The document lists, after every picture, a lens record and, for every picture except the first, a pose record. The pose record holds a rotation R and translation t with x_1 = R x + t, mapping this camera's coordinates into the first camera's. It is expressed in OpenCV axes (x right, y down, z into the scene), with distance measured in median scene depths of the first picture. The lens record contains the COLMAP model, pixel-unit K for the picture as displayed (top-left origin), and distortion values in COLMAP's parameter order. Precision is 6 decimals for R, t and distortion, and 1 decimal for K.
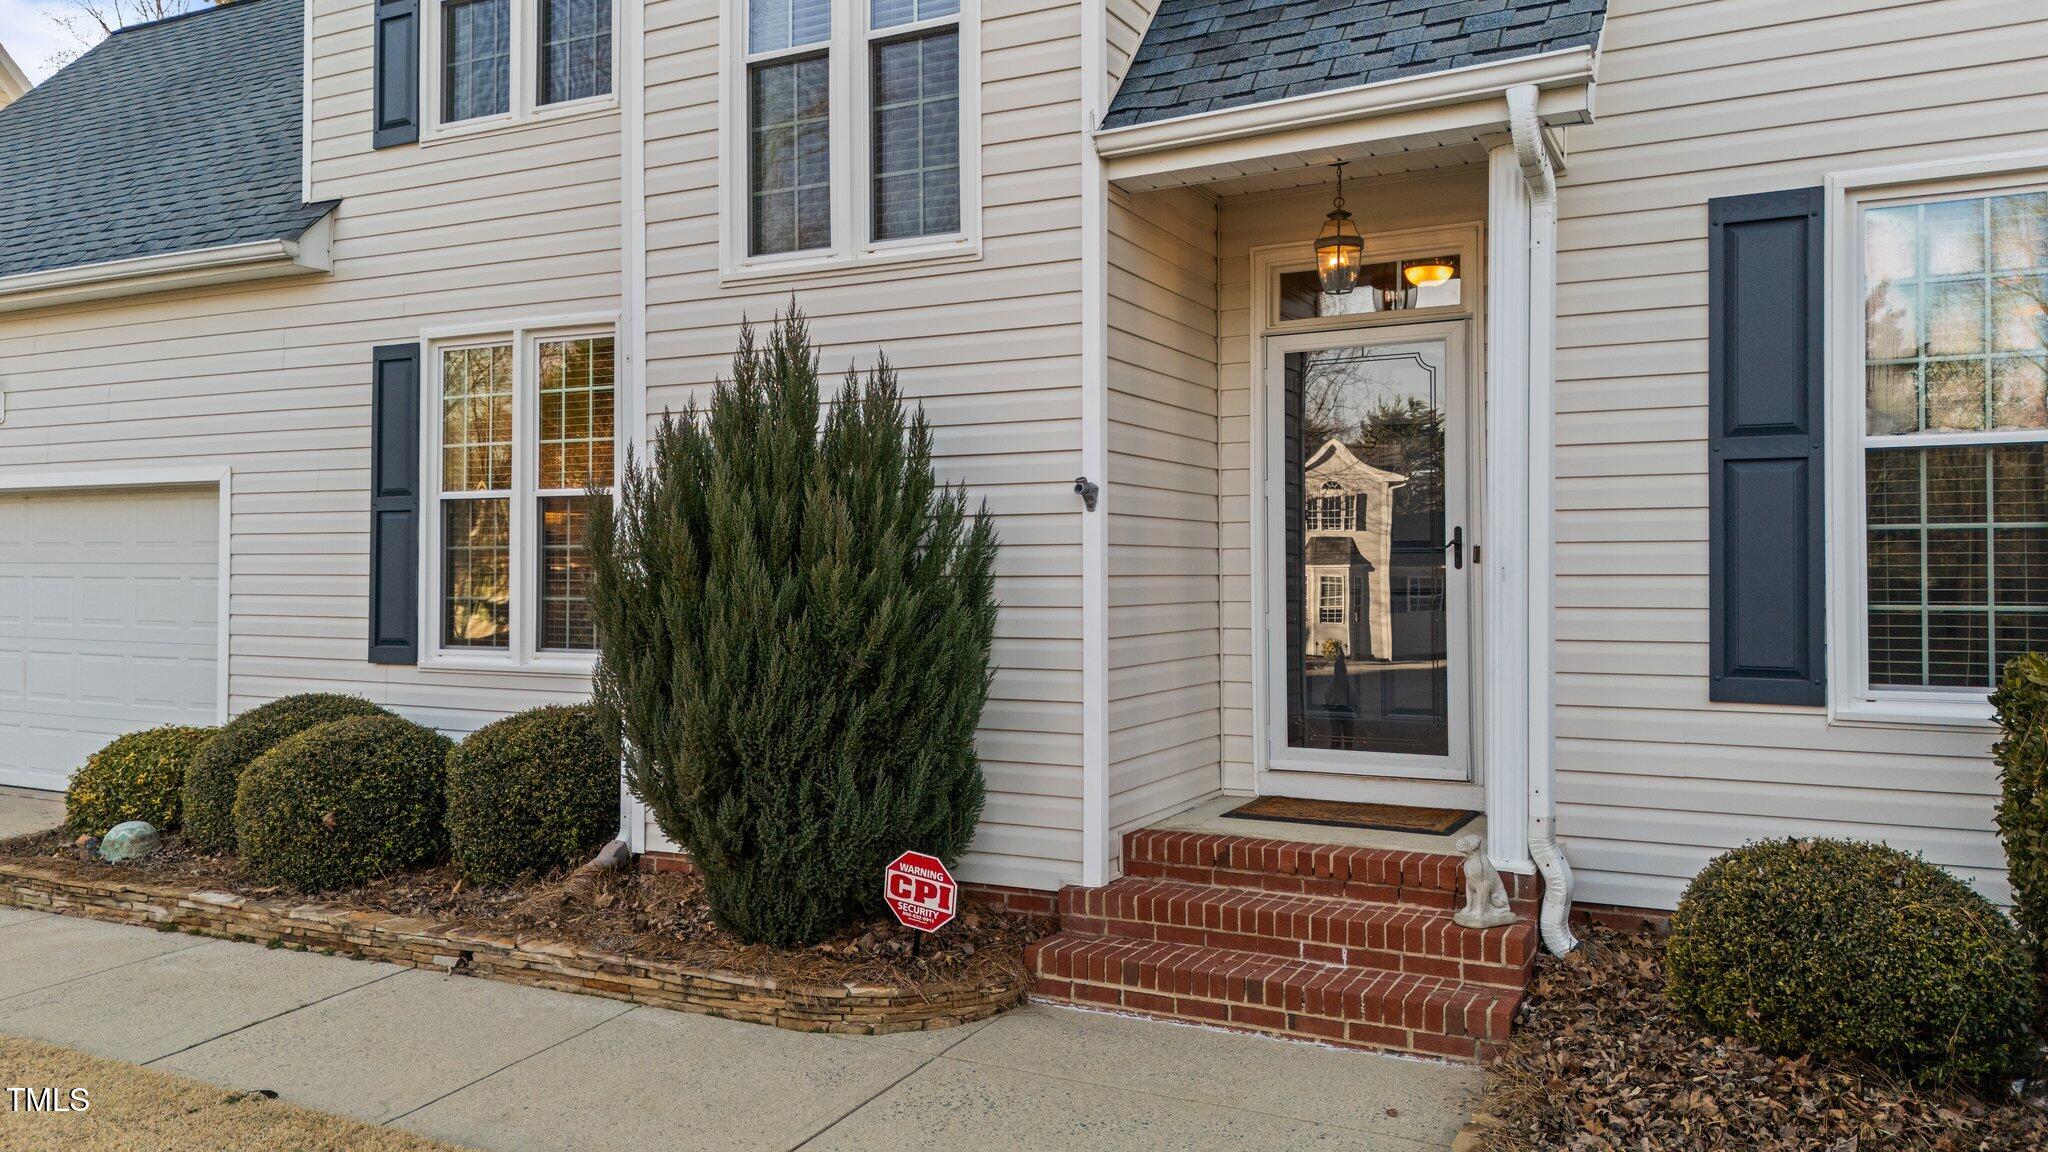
lens RADIAL K [[1511.4, 0, 1024.0], [0, 1511.4, 576.0], [0, 0, 1]] dist [0.143489, -0.230070]
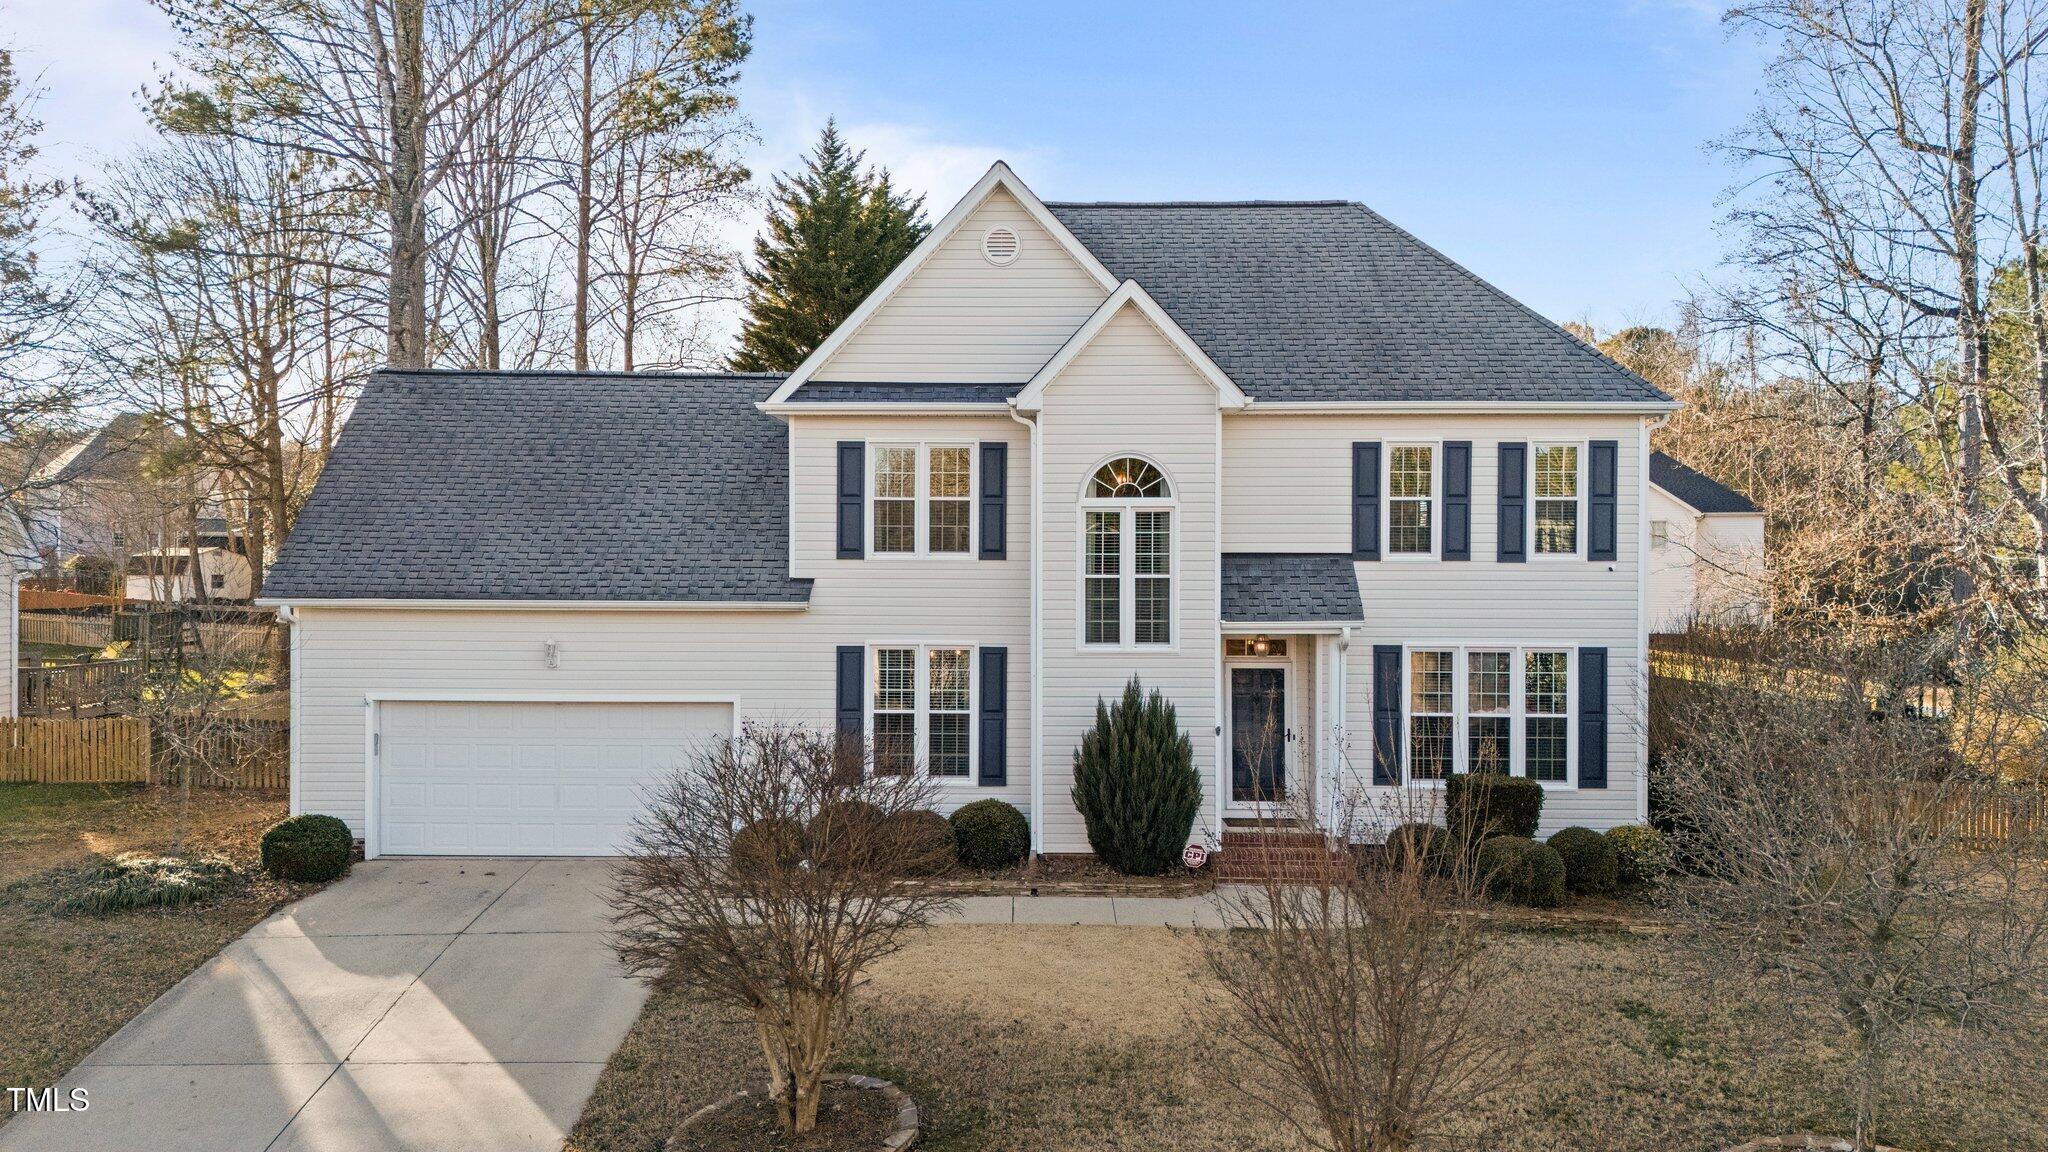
lens RADIAL K [[1511.4, 0, 1024.0], [0, 1511.4, 576.0], [0, 0, 1]] dist [0.143489, -0.230070]
pose [[0.885511, 0.002448, 0.464612, -1.790172], [-0.004904, 0.999980, 0.004078, -0.384299], [-0.464593, -0.005889, 0.885505, -1.639812]]
